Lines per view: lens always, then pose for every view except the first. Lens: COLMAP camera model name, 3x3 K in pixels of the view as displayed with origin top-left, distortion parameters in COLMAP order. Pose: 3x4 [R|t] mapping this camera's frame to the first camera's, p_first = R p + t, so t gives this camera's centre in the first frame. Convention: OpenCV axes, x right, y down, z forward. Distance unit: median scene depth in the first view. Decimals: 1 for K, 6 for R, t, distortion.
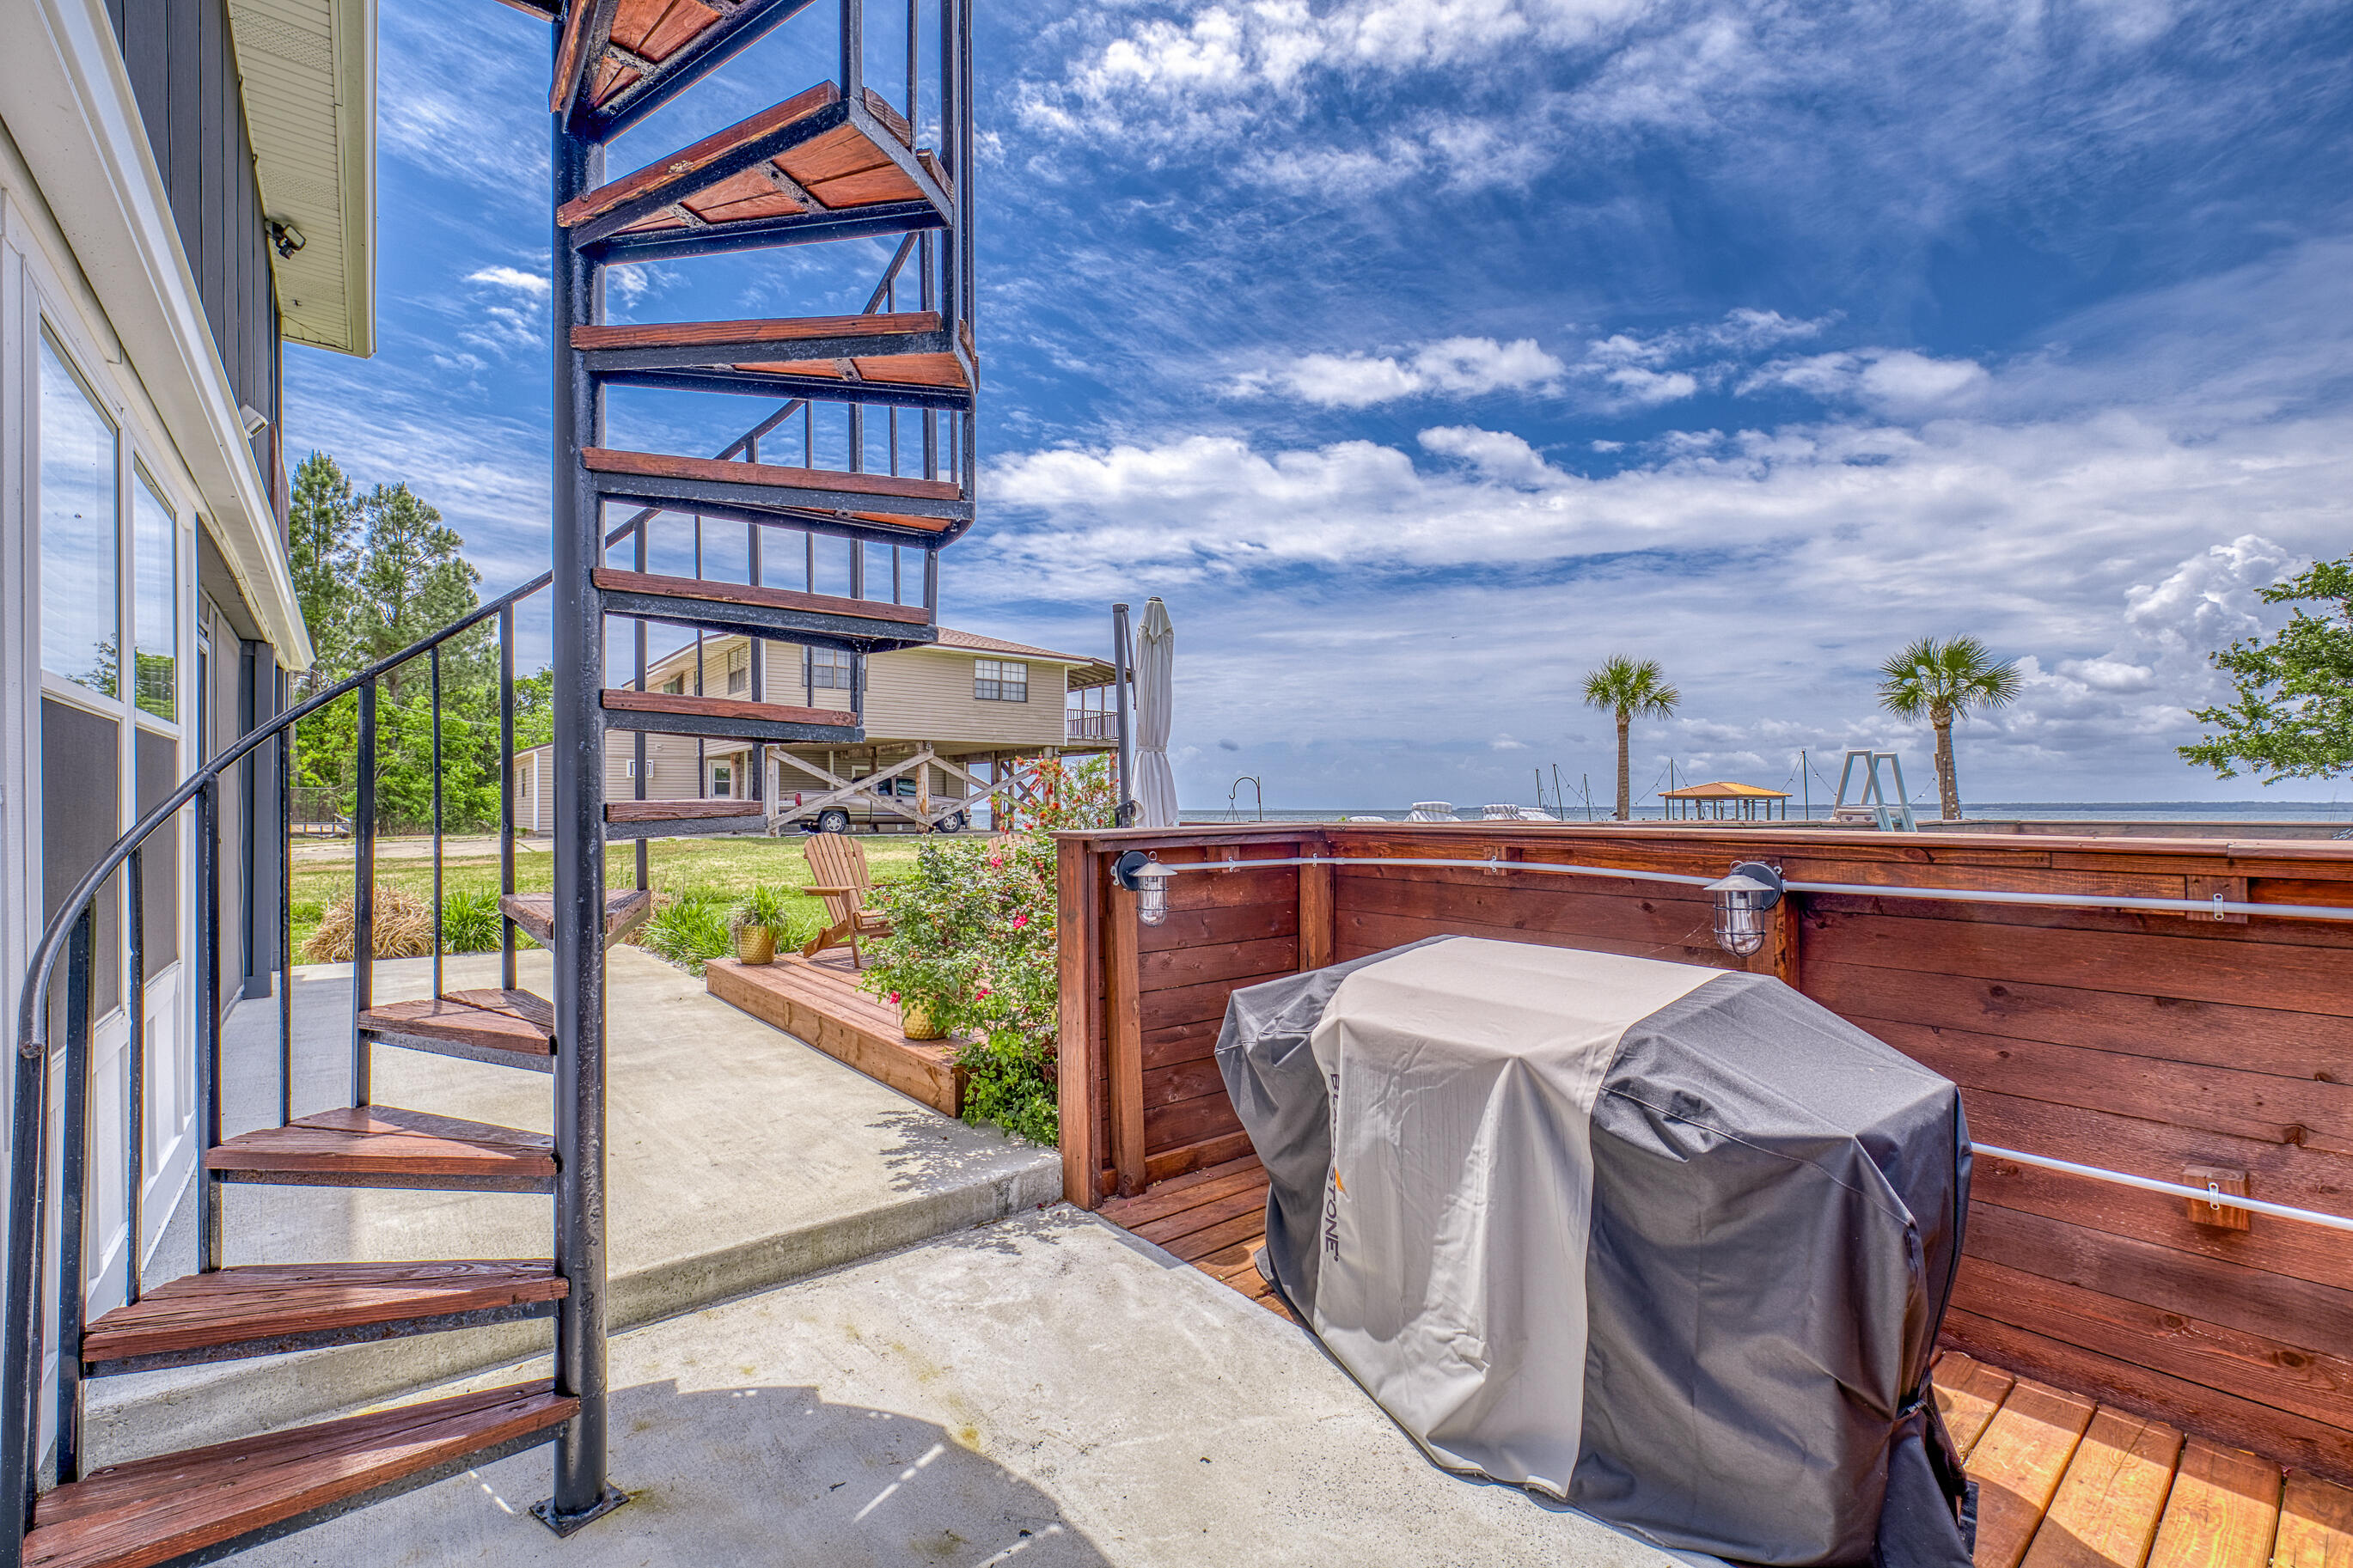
lens RADIAL K [[999.0, 0, 1181.8], [0, 999.0, 784.1], [0, 0, 1]] dist [-0.004662, -0.000054]
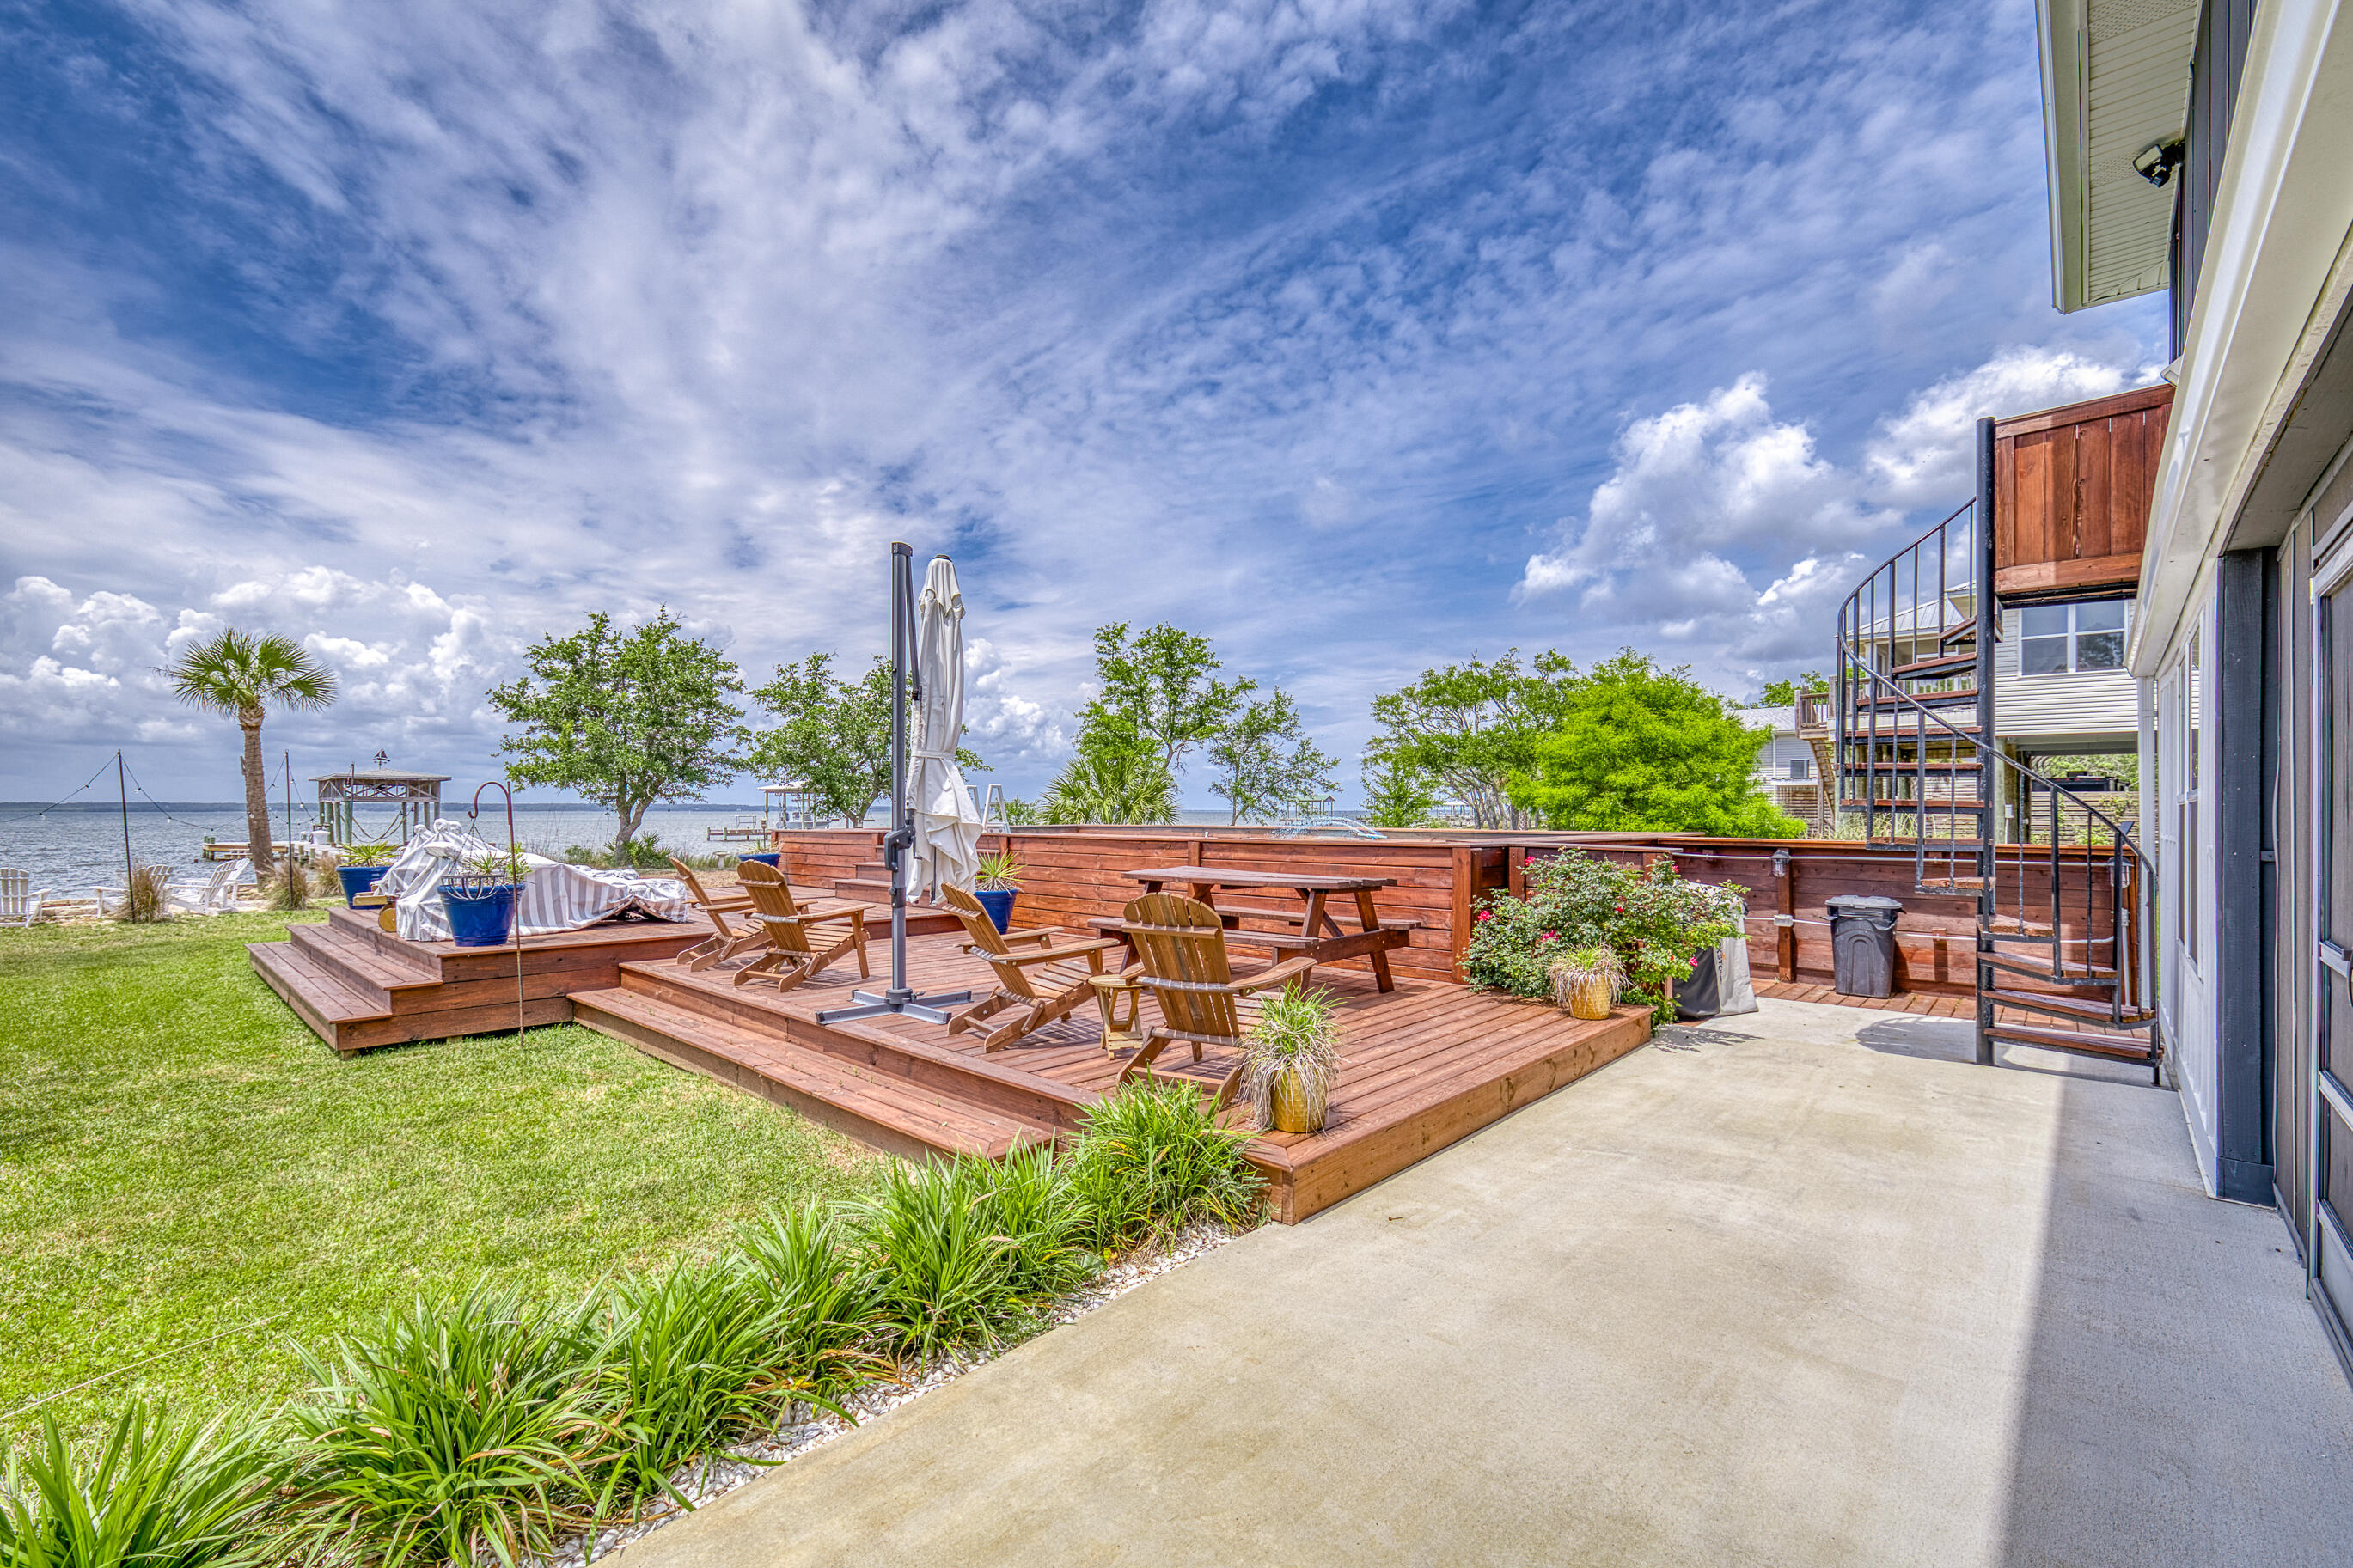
lens RADIAL K [[999.0, 0, 1175.2], [0, 999.0, 791.1], [0, 0, 1]] dist [-0.004662, -0.000054]
pose [[-0.141190, 0.000120, 0.989982, -0.430868], [-0.001192, 0.999999, -0.000291, -0.004850], [-0.989982, -0.001221, -0.141190, 0.523102]]
